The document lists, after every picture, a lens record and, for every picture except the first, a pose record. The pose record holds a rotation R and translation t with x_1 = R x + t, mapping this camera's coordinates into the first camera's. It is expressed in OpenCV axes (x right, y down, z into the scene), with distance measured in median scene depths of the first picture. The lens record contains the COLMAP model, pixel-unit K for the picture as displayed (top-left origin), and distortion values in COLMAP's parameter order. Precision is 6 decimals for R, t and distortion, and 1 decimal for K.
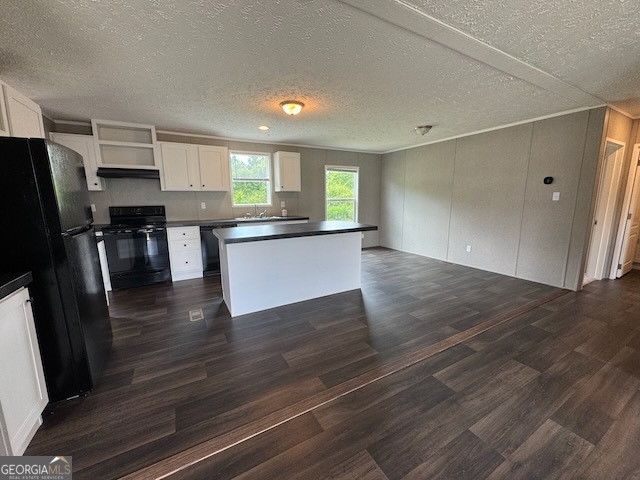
lens RADIAL K [[254.4, 0, 323.8], [0, 254.4, 237.1], [0, 0, 1]] dist [-0.006637, 0.000941]
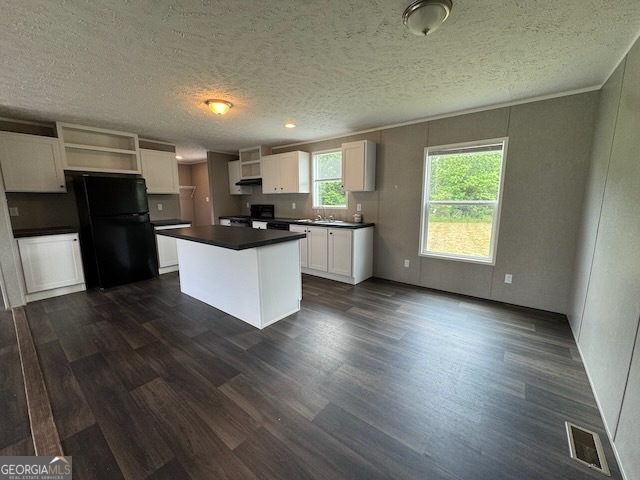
lens RADIAL K [[254.4, 0, 323.9], [0, 254.4, 238.8], [0, 0, 1]] dist [-0.006637, 0.000941]
pose [[0.394134, 0.140509, -0.908249, 0.638133], [-0.145149, 0.985358, 0.089450, -0.100738], [0.907519, 0.096576, 0.408758, 0.669674]]
